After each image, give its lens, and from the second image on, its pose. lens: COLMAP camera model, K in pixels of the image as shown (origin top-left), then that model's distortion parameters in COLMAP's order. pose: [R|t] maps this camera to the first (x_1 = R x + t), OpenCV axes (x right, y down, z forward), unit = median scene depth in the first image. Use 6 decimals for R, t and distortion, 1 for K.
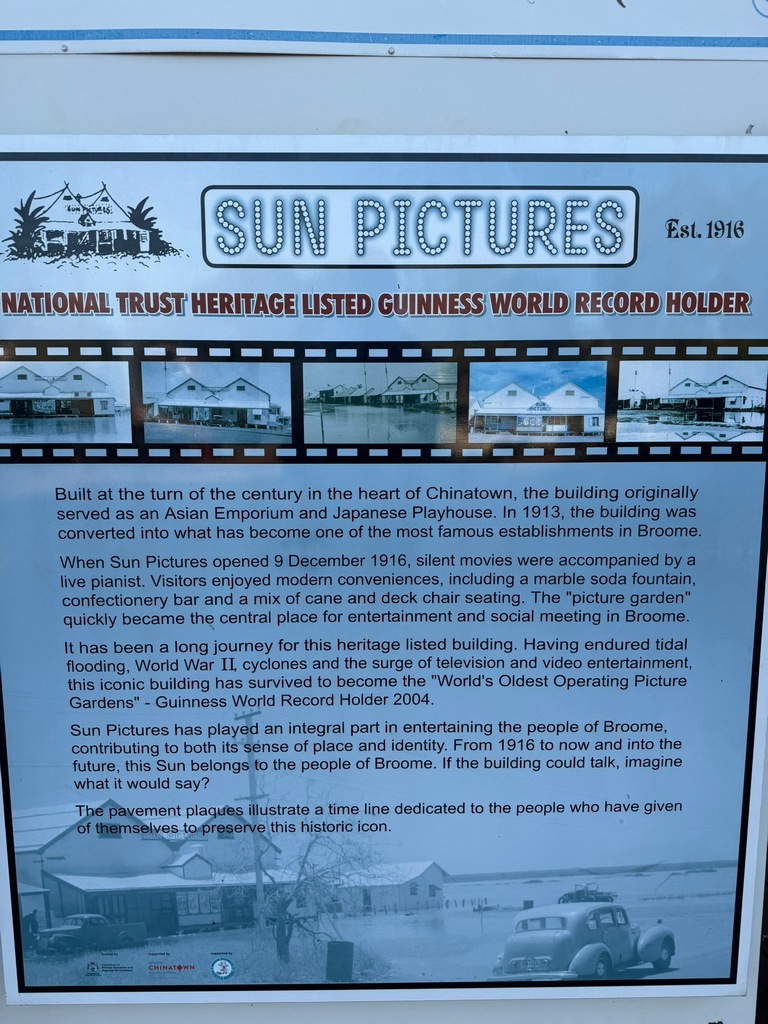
lens RADIAL K [[719.0, 0, 383.5], [0, 719.0, 511.7], [0, 0, 1]] dist [0.025703, -0.028679]
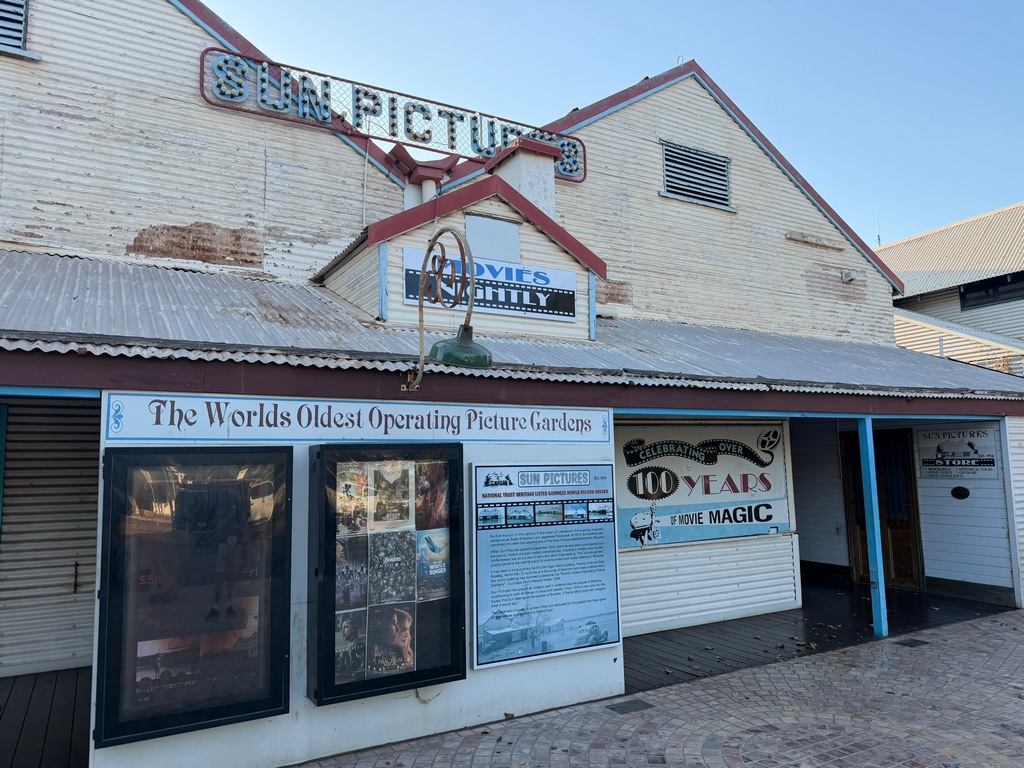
lens RADIAL K [[719.0, 0, 514.0], [0, 719.0, 376.5], [0, 0, 1]] dist [0.025703, -0.028679]
pose [[0.872210, 0.051037, 0.486462, -2.578080], [0.087682, 0.962118, -0.258150, 0.190971], [-0.481208, 0.267815, 0.834694, -3.139897]]
